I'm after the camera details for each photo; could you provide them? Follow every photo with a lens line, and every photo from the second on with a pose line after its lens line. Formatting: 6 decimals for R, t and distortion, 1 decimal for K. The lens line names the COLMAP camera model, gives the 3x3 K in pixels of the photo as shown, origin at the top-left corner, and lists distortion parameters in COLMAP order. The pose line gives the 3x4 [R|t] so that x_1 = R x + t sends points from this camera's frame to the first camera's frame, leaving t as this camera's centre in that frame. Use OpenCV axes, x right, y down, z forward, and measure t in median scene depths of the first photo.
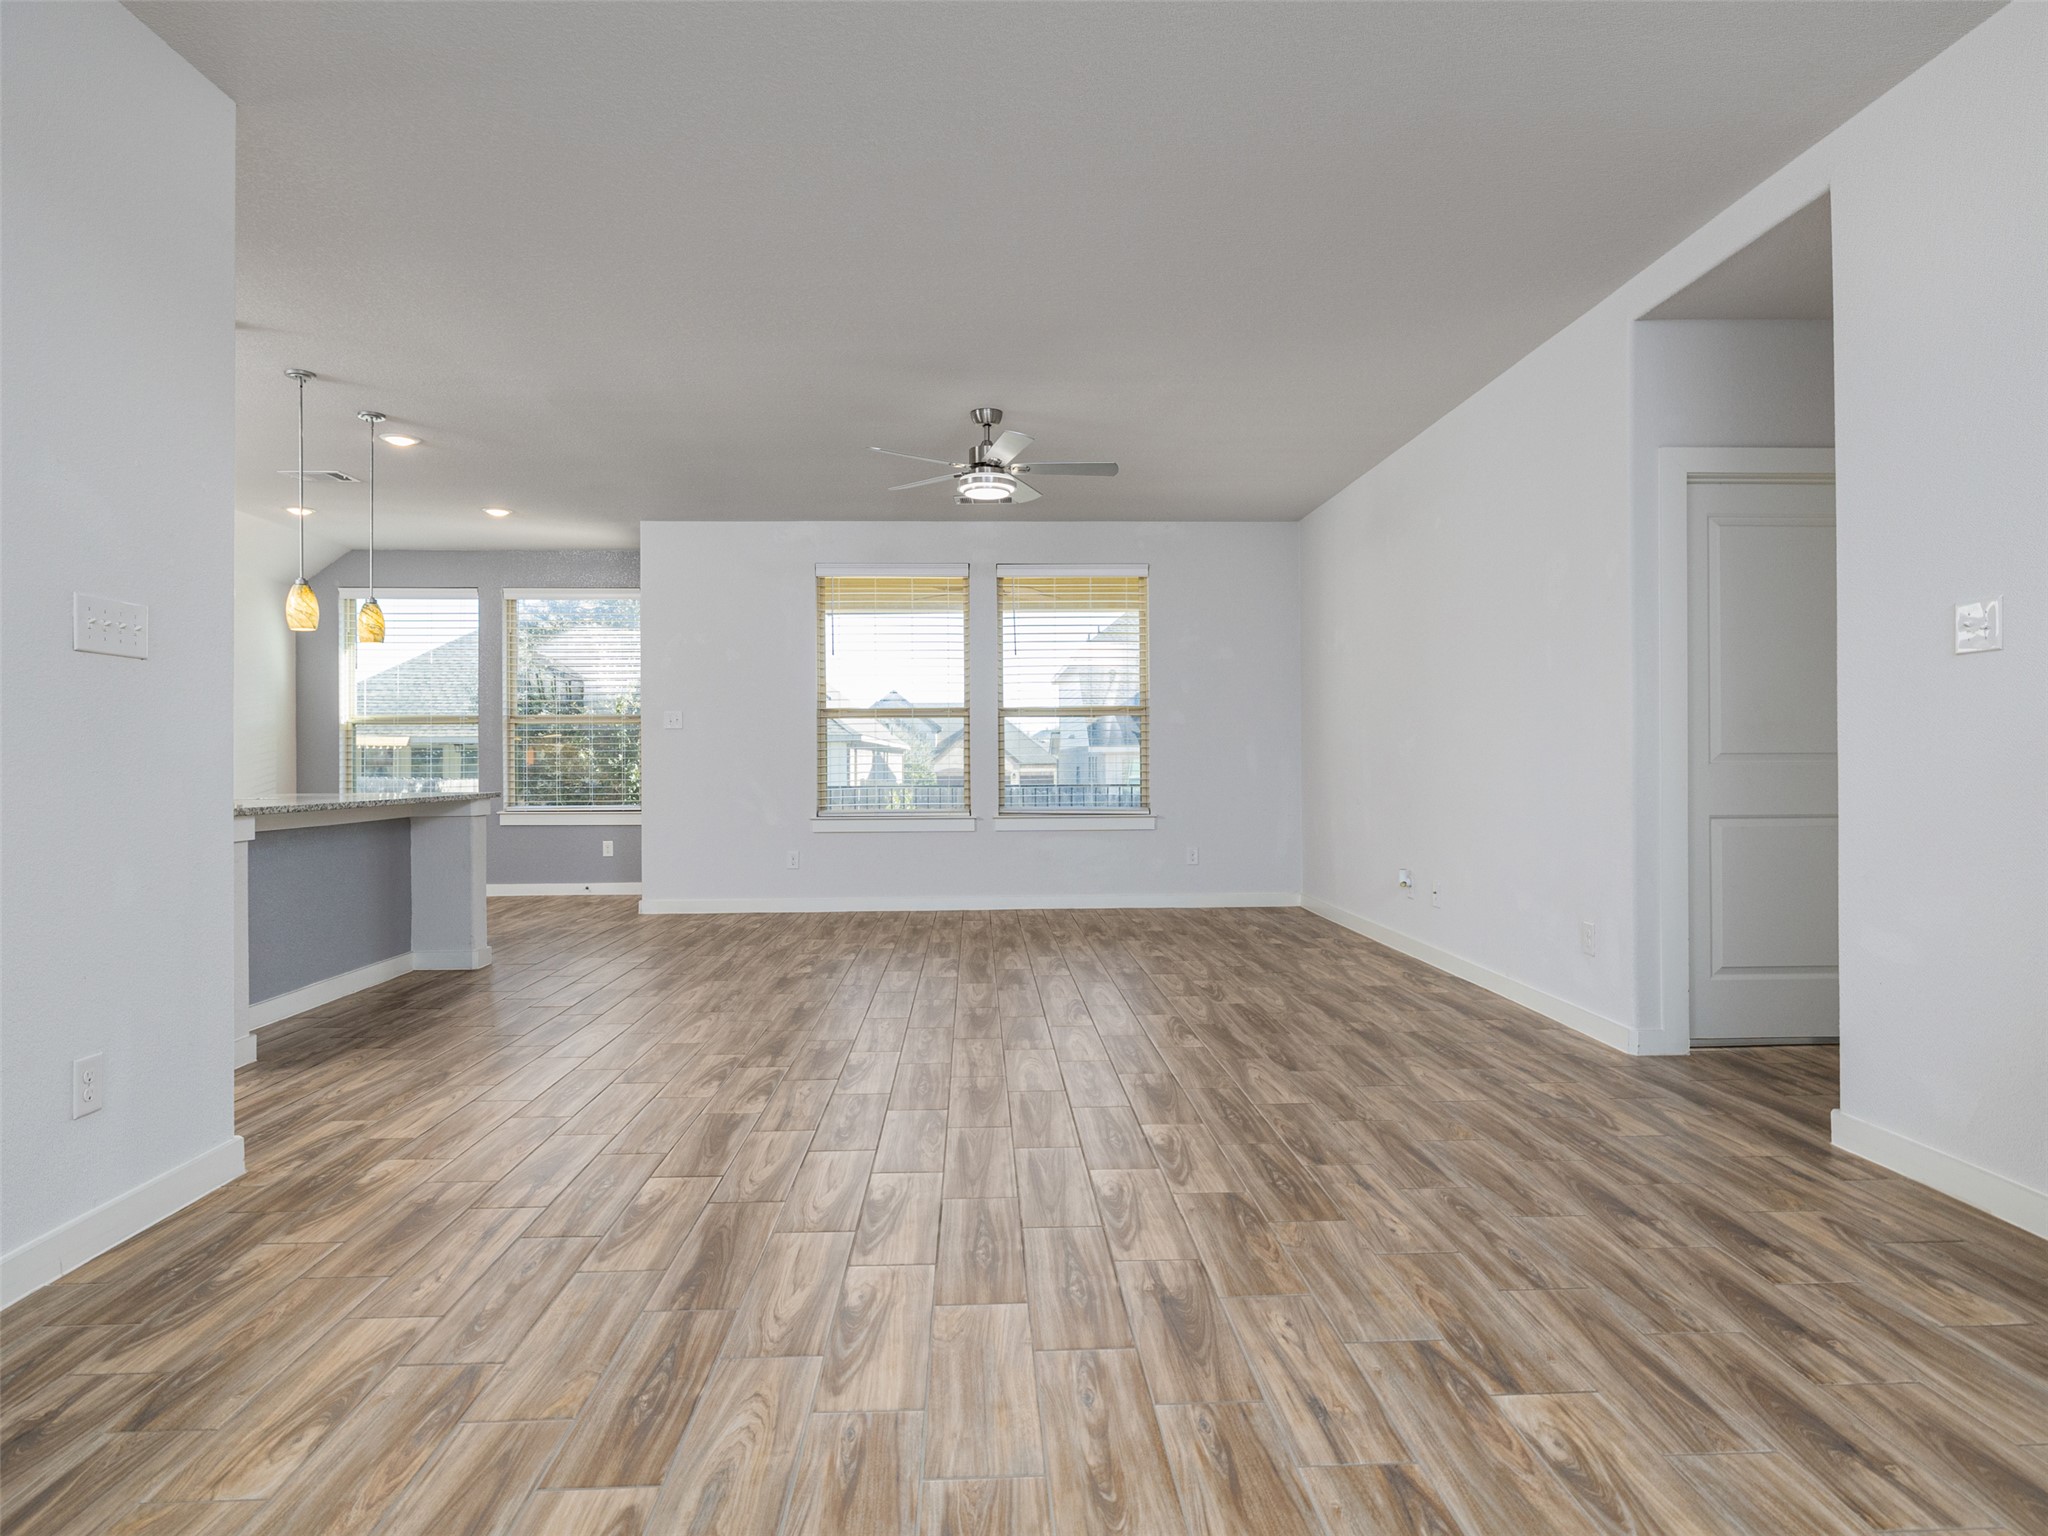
lens RADIAL K [[1189.7, 0, 1017.5], [0, 1189.7, 771.1], [0, 0, 1]] dist [-0.008023, 0.003317]
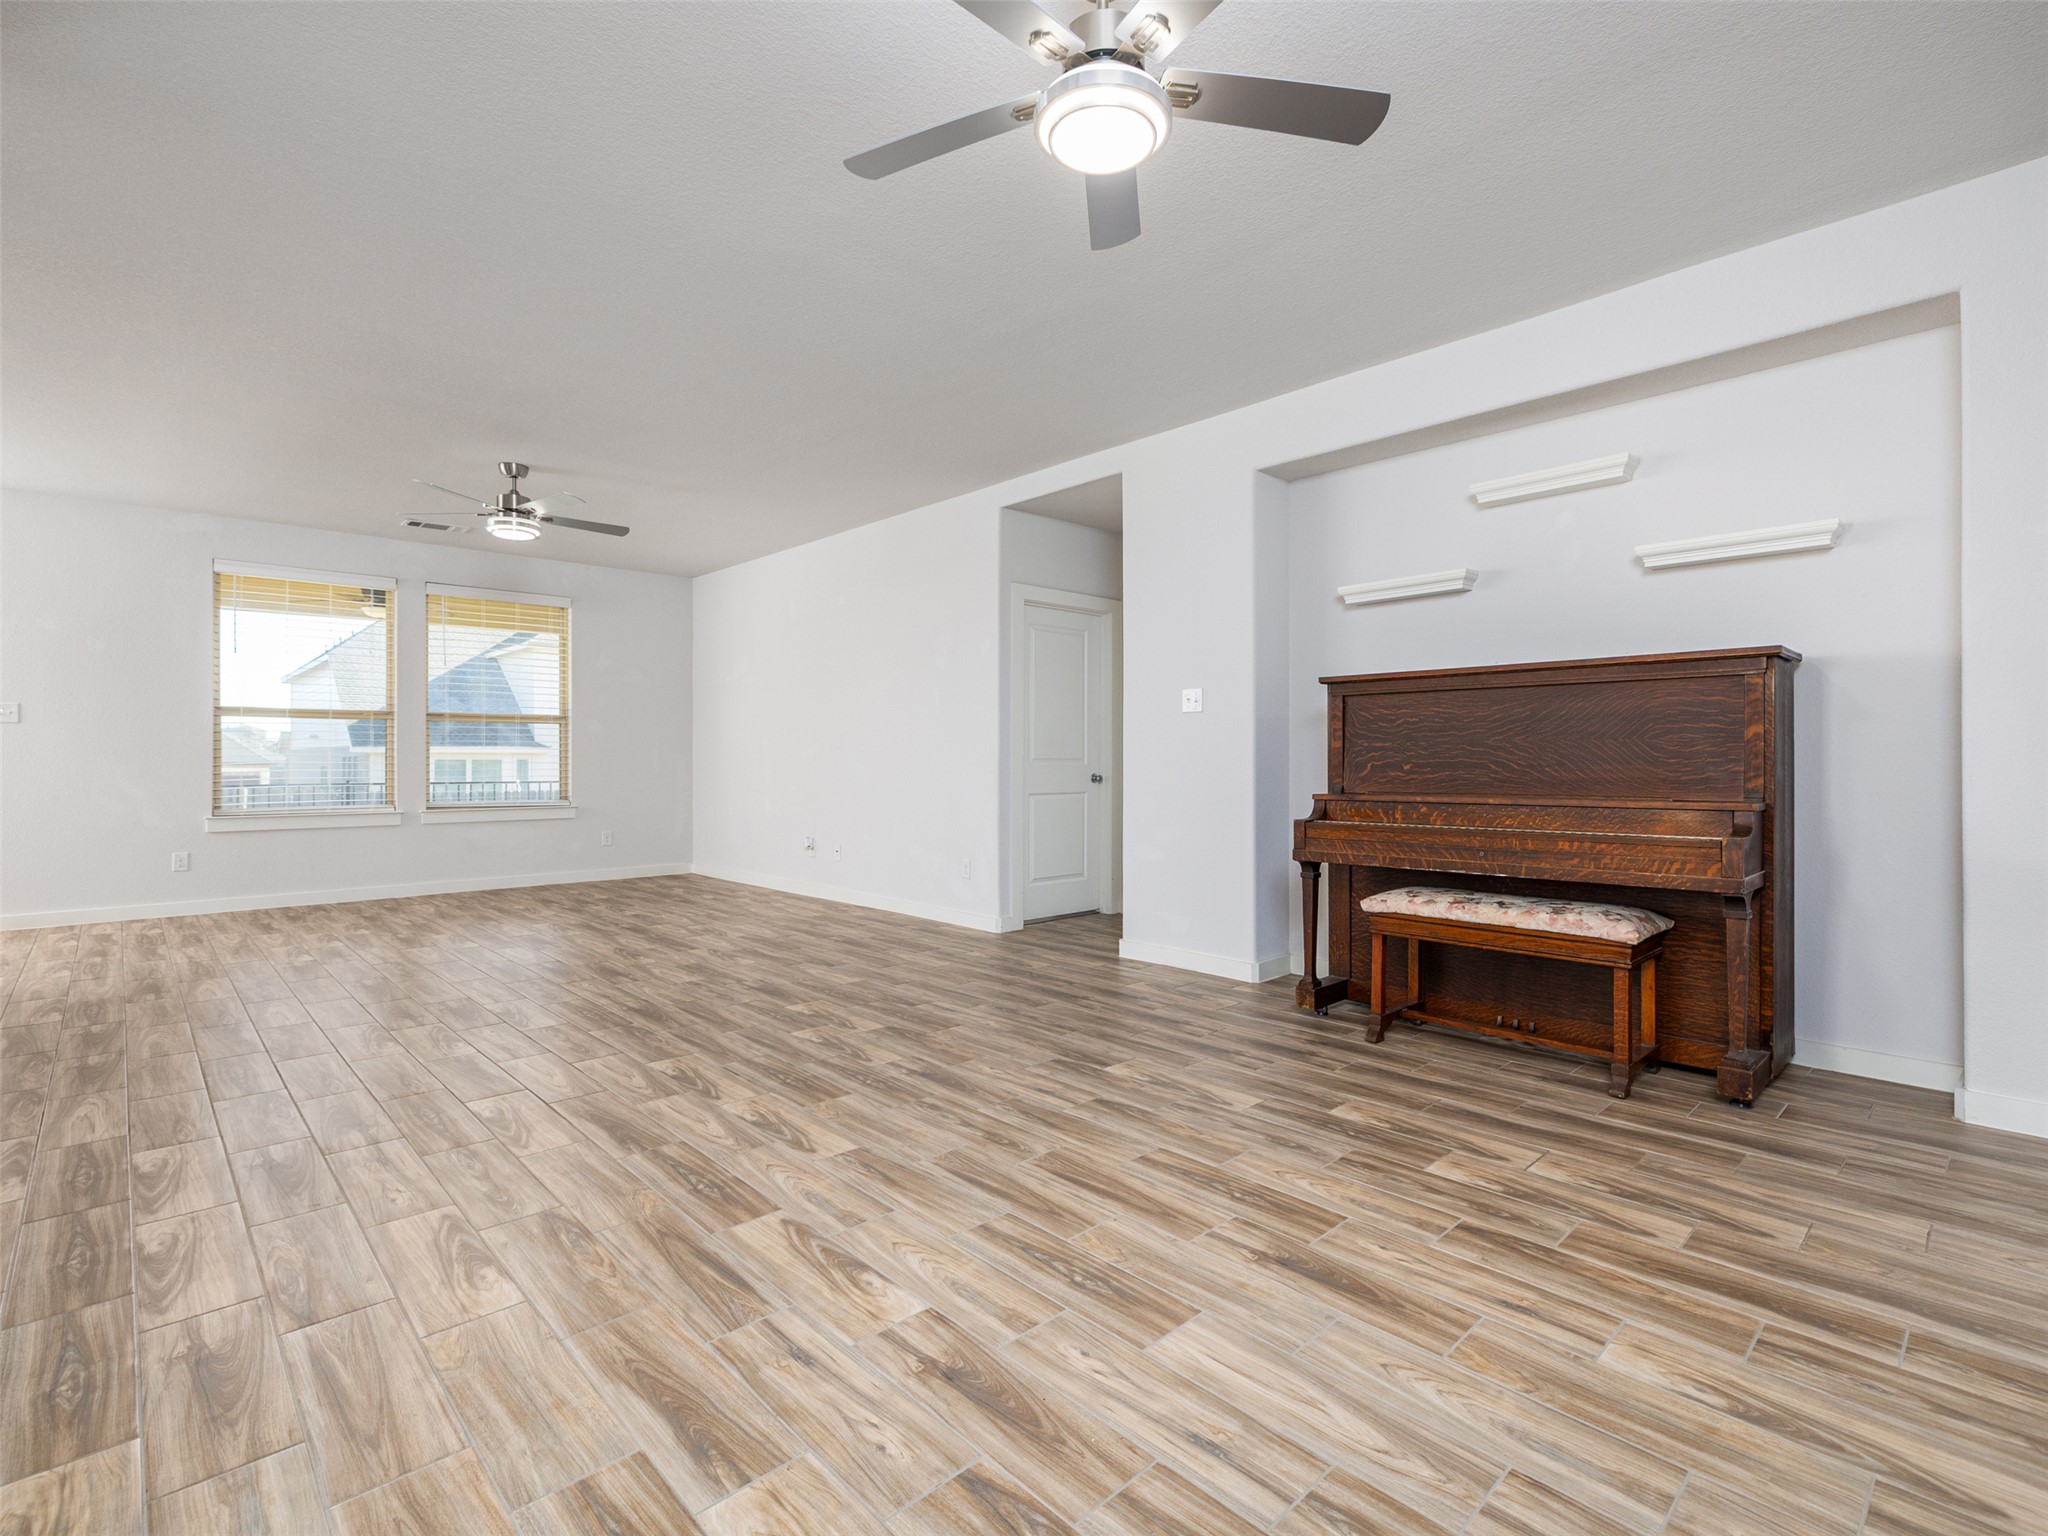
lens RADIAL K [[988.3, 0, 1016.3], [0, 988.3, 765.5], [0, 0, 1]] dist [-0.004902, 0.002562]
pose [[0.751443, 0.002562, 0.659793, -0.617381], [0.002102, 0.999978, -0.006277, 0.008570], [-0.659794, 0.006103, 0.751422, -0.139333]]
